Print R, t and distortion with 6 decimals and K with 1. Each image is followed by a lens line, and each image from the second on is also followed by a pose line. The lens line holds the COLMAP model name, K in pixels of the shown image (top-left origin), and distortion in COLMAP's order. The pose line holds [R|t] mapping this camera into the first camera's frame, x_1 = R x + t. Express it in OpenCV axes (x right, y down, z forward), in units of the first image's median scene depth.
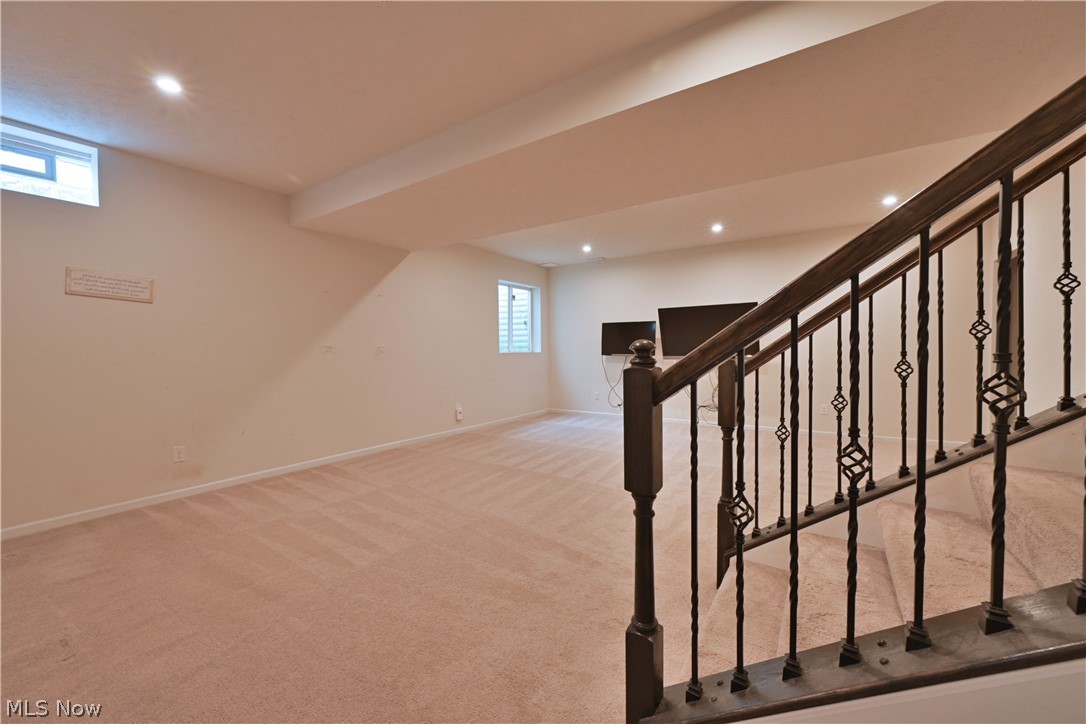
lens RADIAL K [[423.3, 0, 543.0], [0, 423.3, 362.0], [0, 0, 1]] dist [-0.001833, -0.000142]
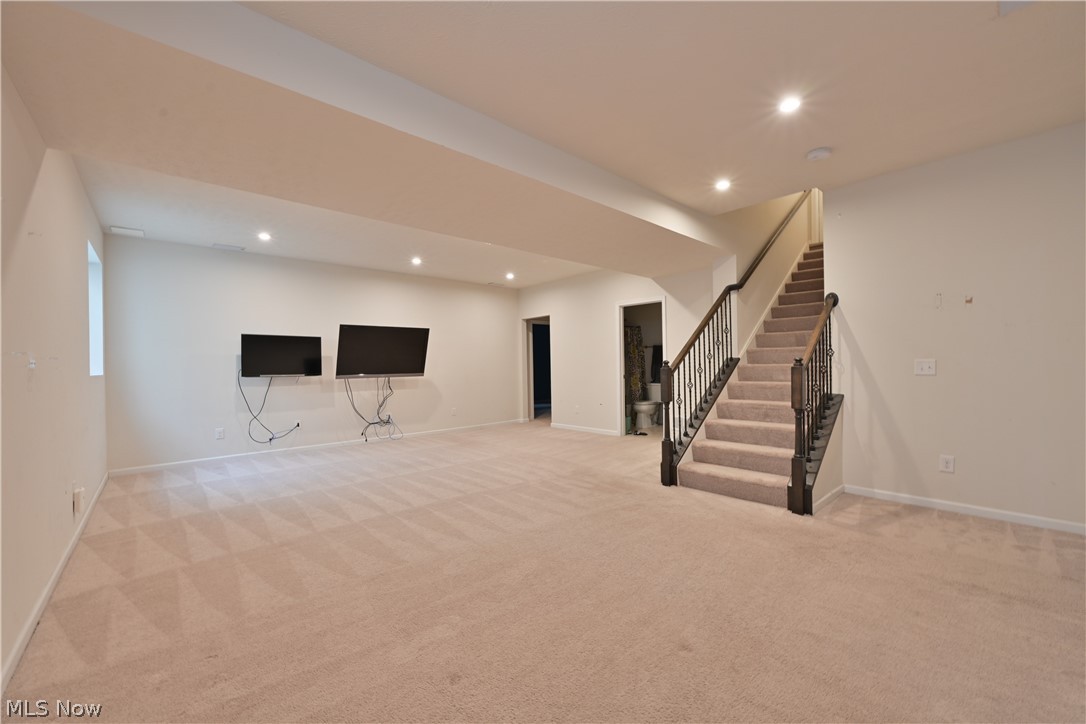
lens RADIAL K [[423.3, 0, 543.0], [0, 423.3, 362.0], [0, 0, 1]] dist [-0.001833, -0.000142]
pose [[0.243849, 0.010271, 0.969759, -0.780235], [0.042172, 0.998886, -0.021184, -0.007548], [-0.968896, 0.046062, 0.243144, 0.514780]]
